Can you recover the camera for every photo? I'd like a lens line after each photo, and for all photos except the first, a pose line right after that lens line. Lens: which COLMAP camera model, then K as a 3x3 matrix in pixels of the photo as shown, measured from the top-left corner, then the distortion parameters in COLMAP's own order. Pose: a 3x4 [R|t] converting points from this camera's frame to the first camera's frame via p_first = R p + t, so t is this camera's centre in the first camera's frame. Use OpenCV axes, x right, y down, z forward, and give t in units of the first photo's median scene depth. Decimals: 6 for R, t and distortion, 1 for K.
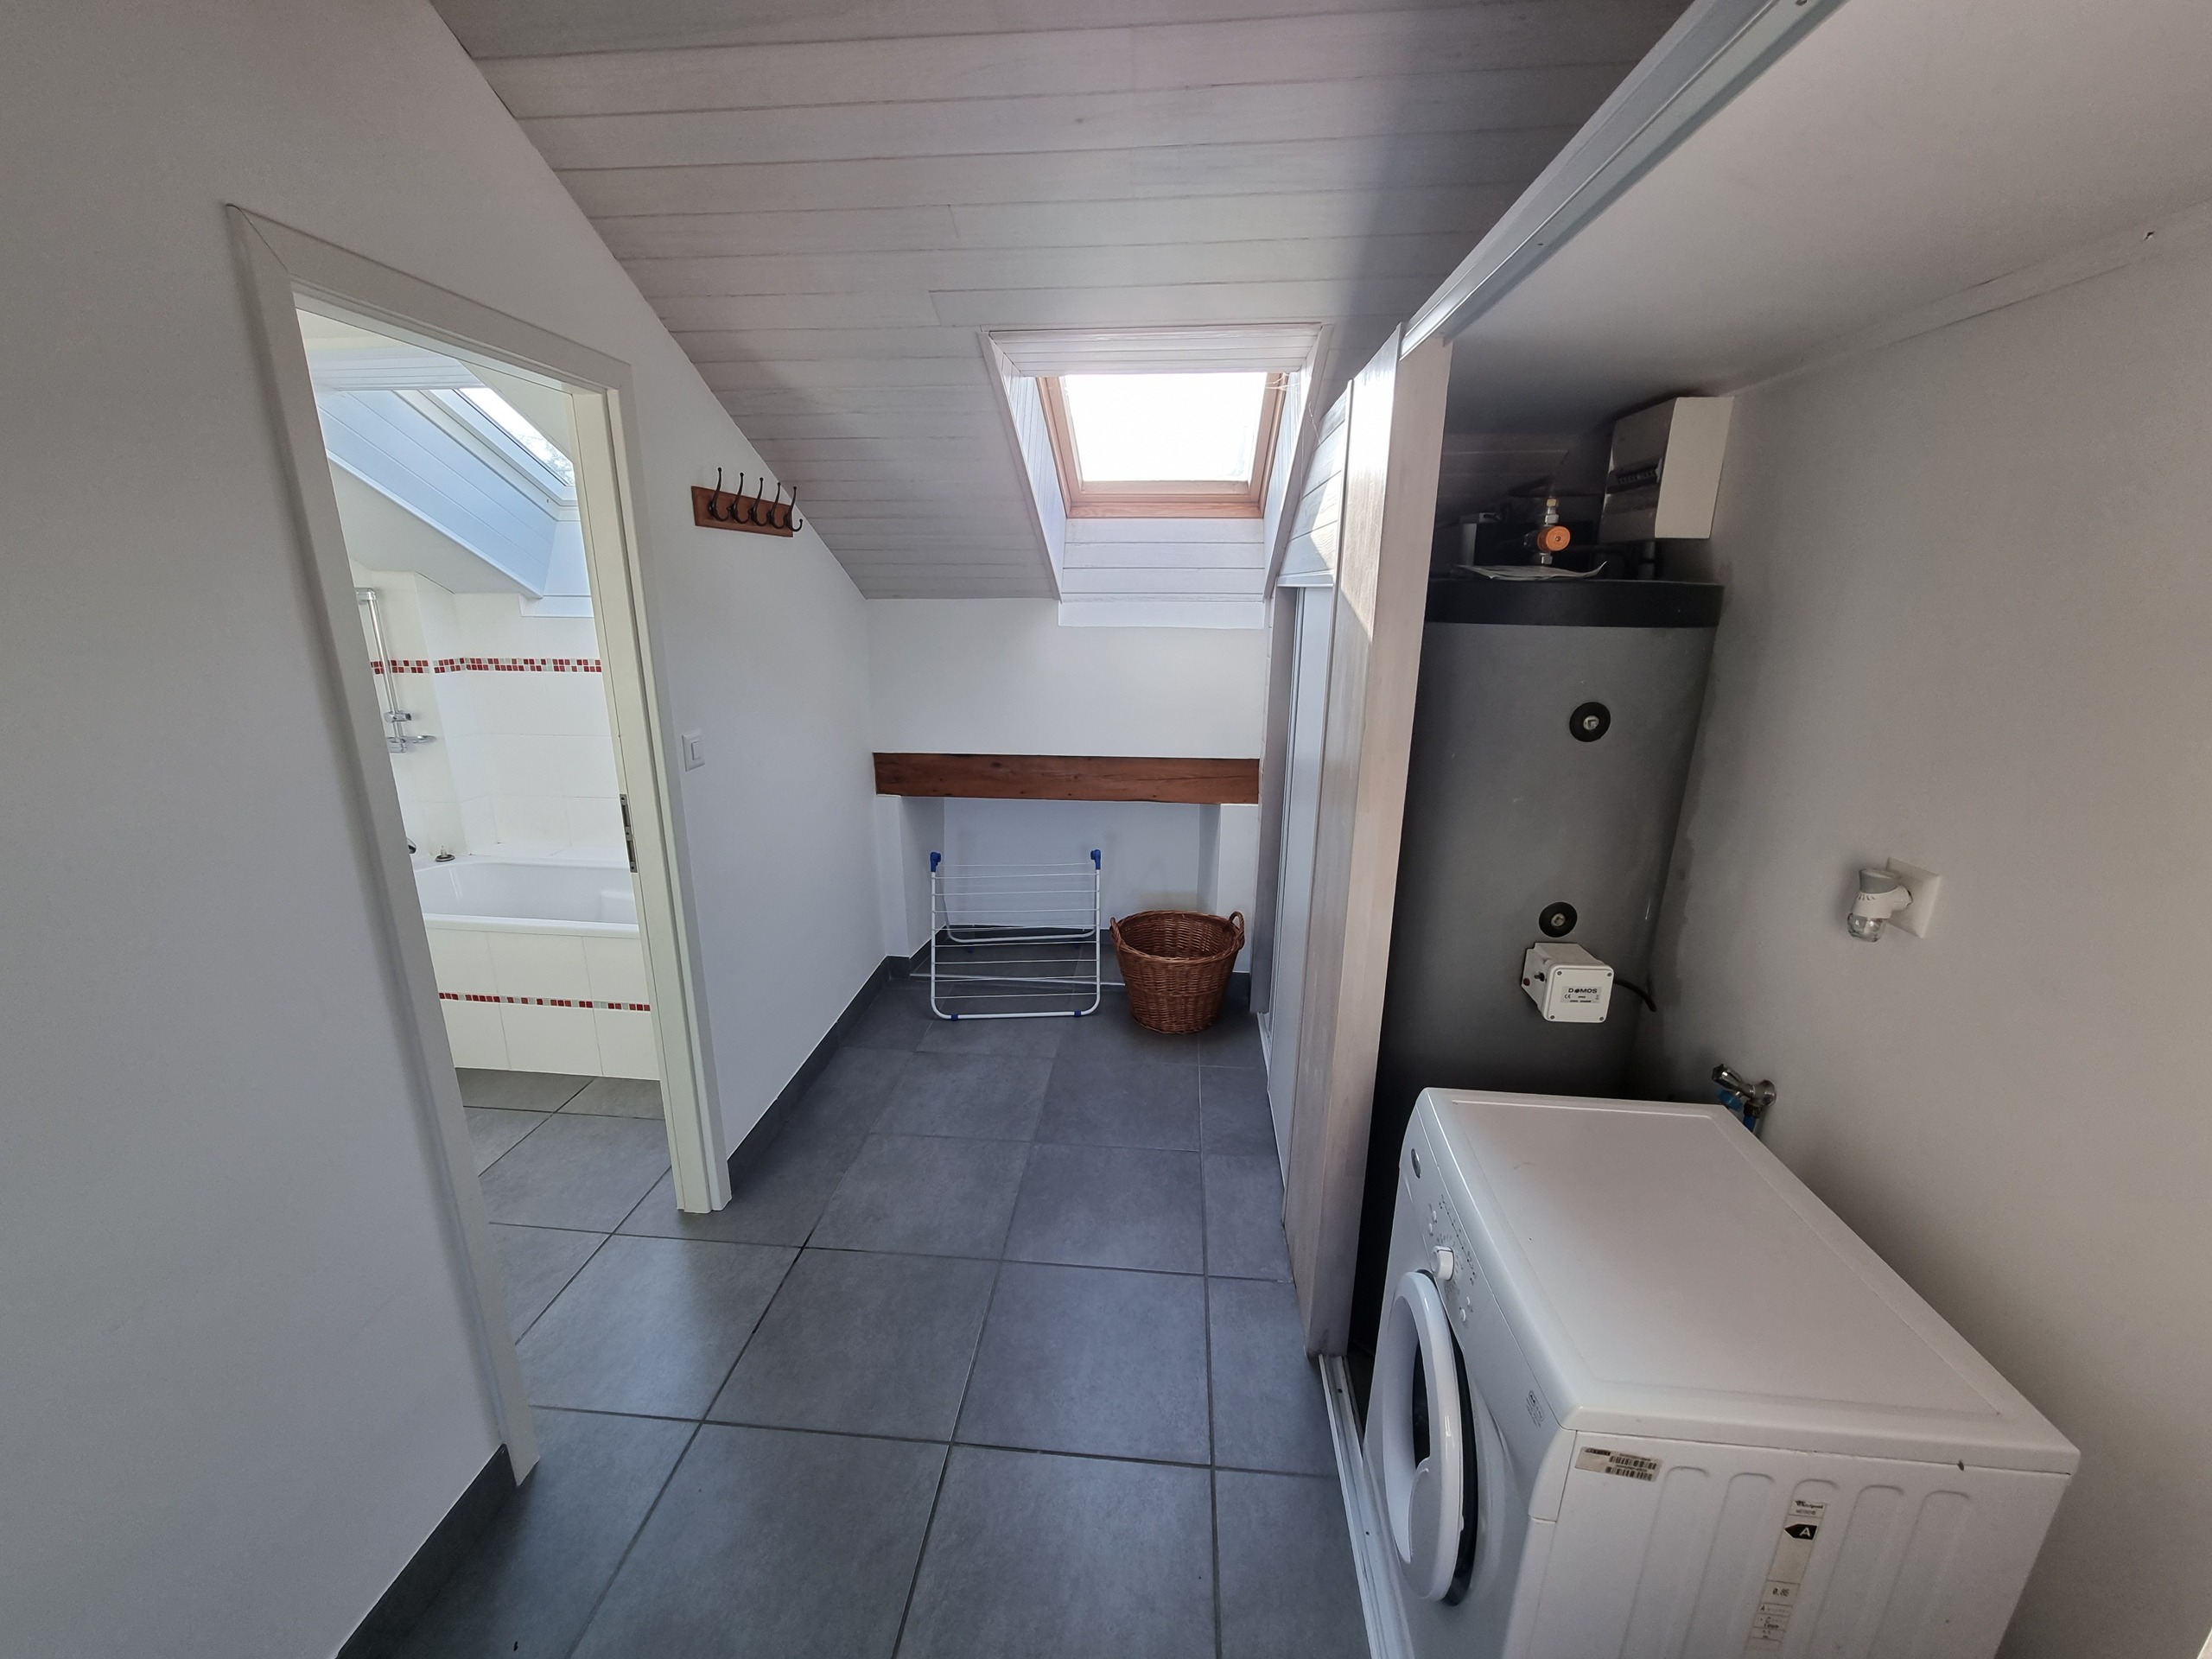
lens RADIAL K [[912.5, 0, 1099.8], [0, 912.5, 850.9], [0, 0, 1]] dist [-0.003131, 0.000207]
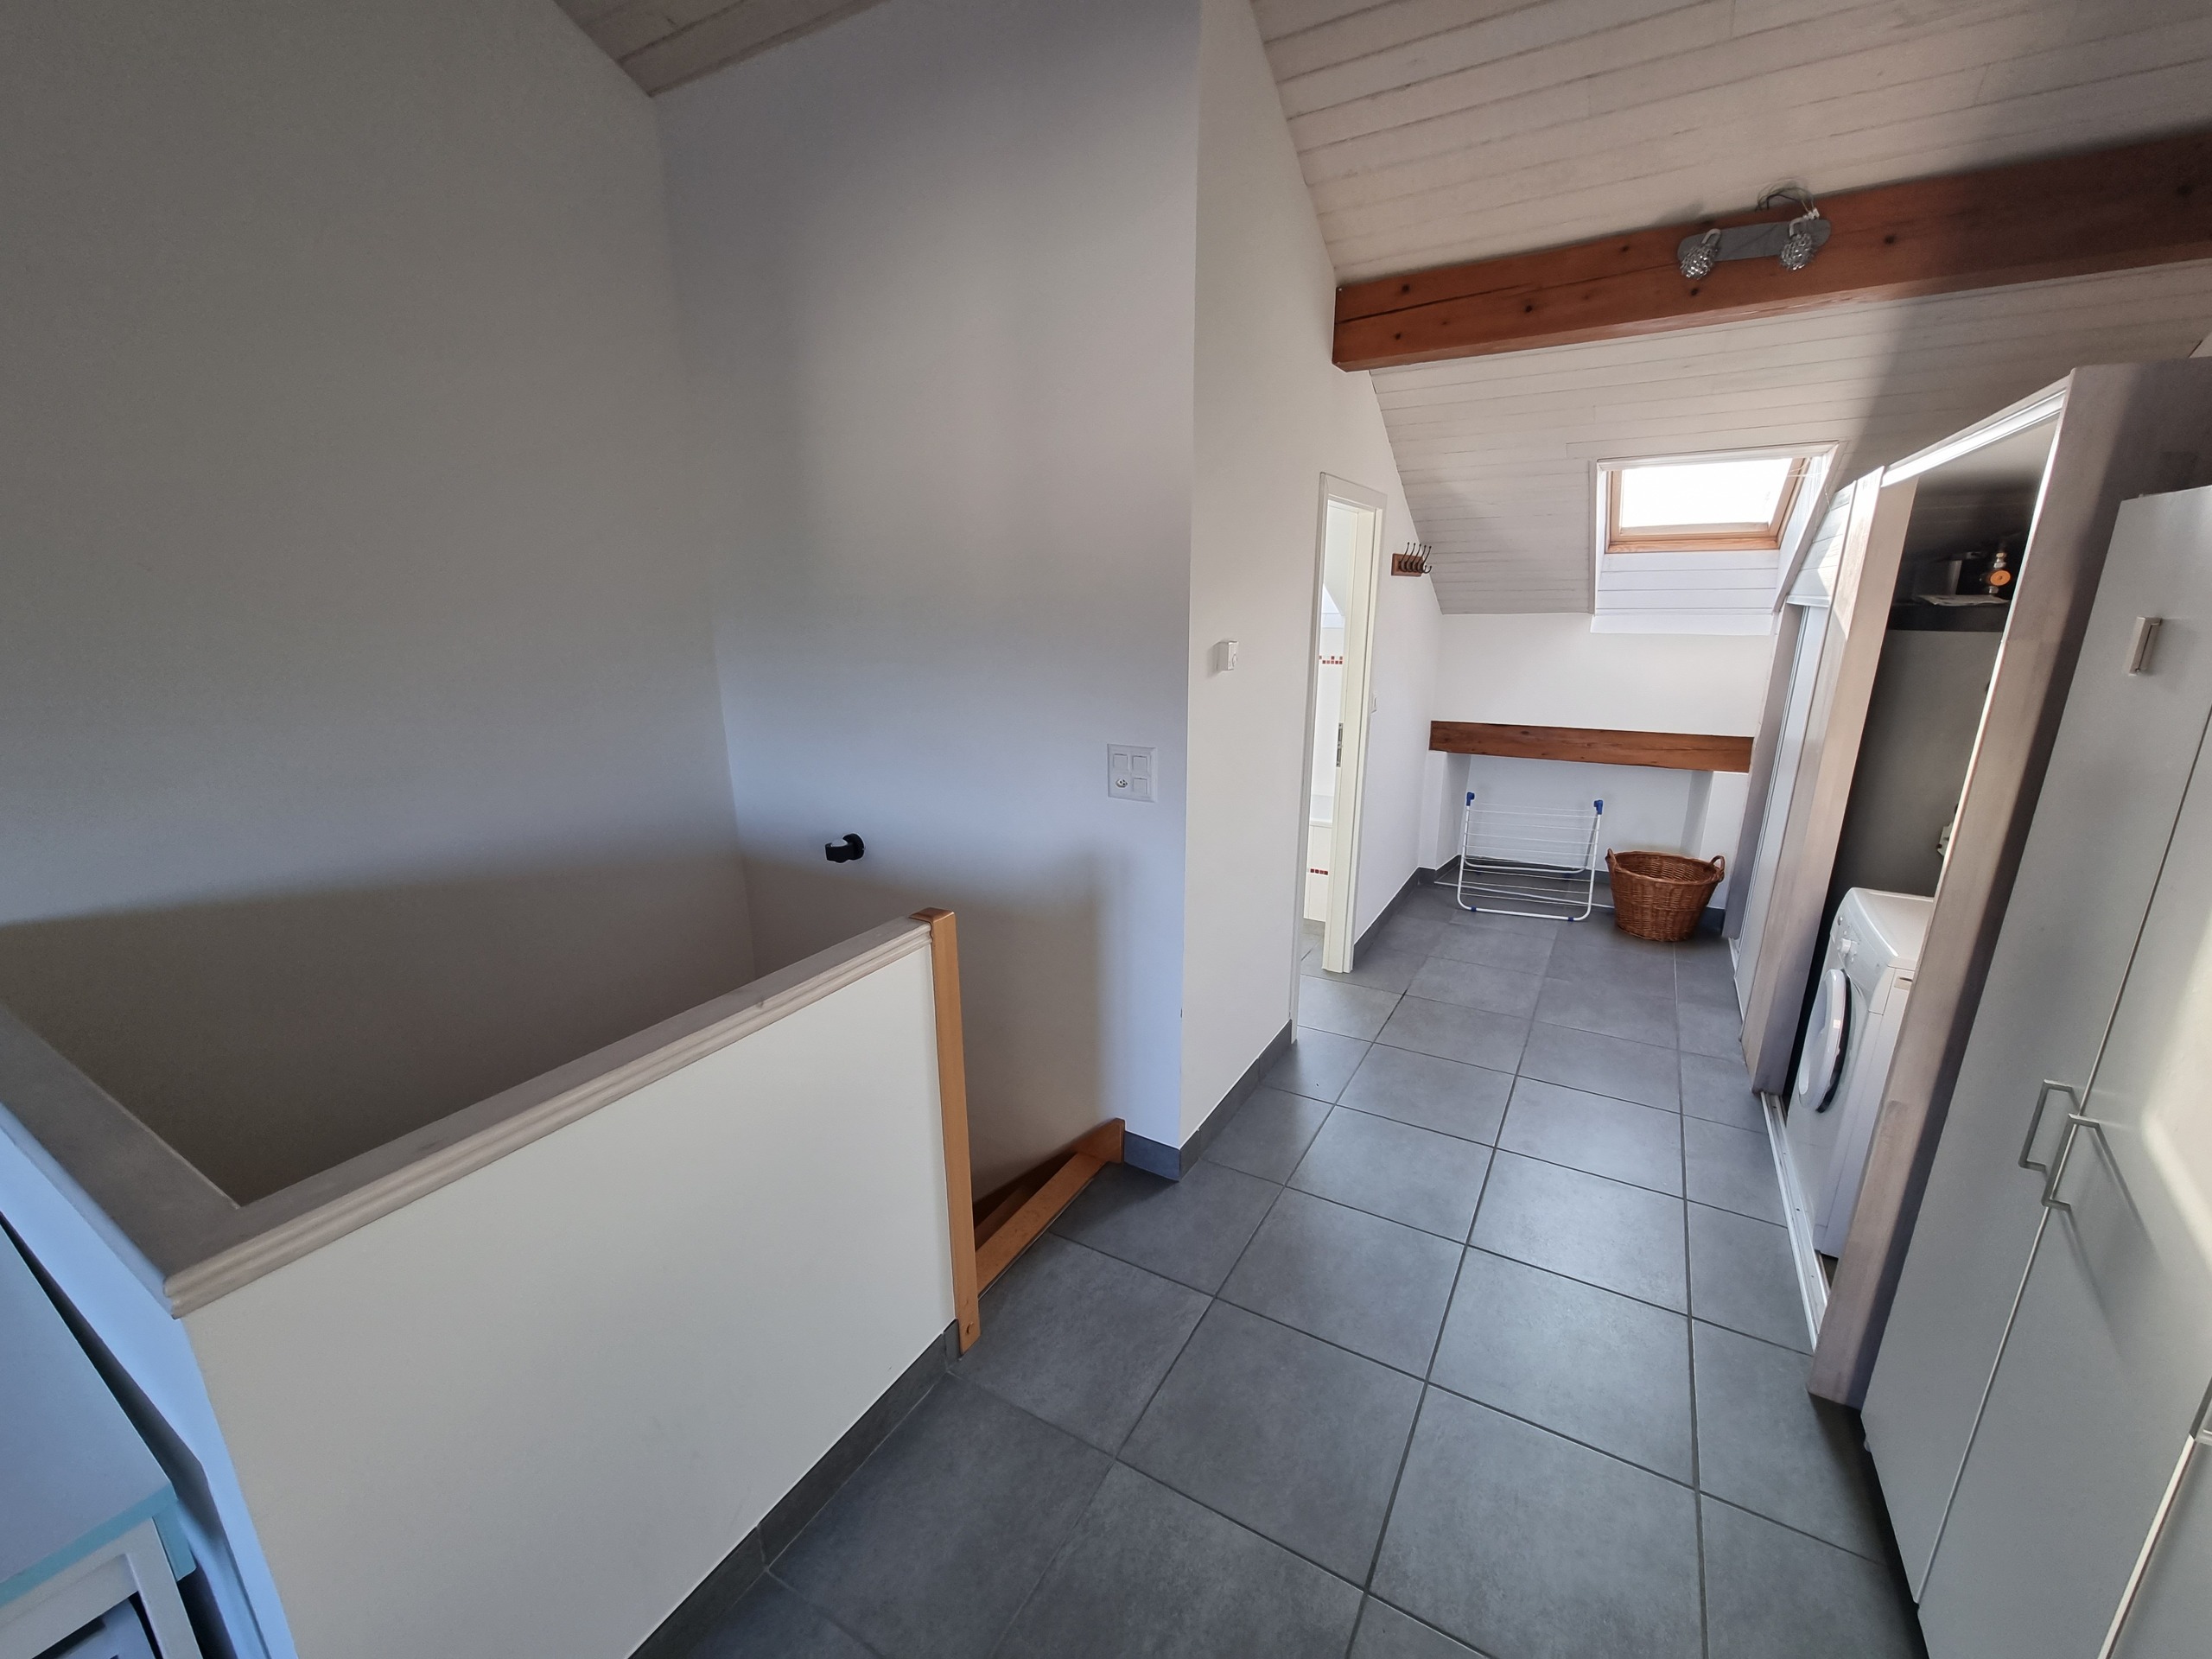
lens RADIAL K [[912.5, 0, 1099.8], [0, 912.5, 850.9], [0, 0, 1]] dist [-0.003131, 0.000207]
pose [[0.902916, 0.101657, -0.417622, -0.109267], [-0.105530, 0.994319, 0.013876, 0.144725], [0.416660, 0.031542, 0.908515, -0.568155]]
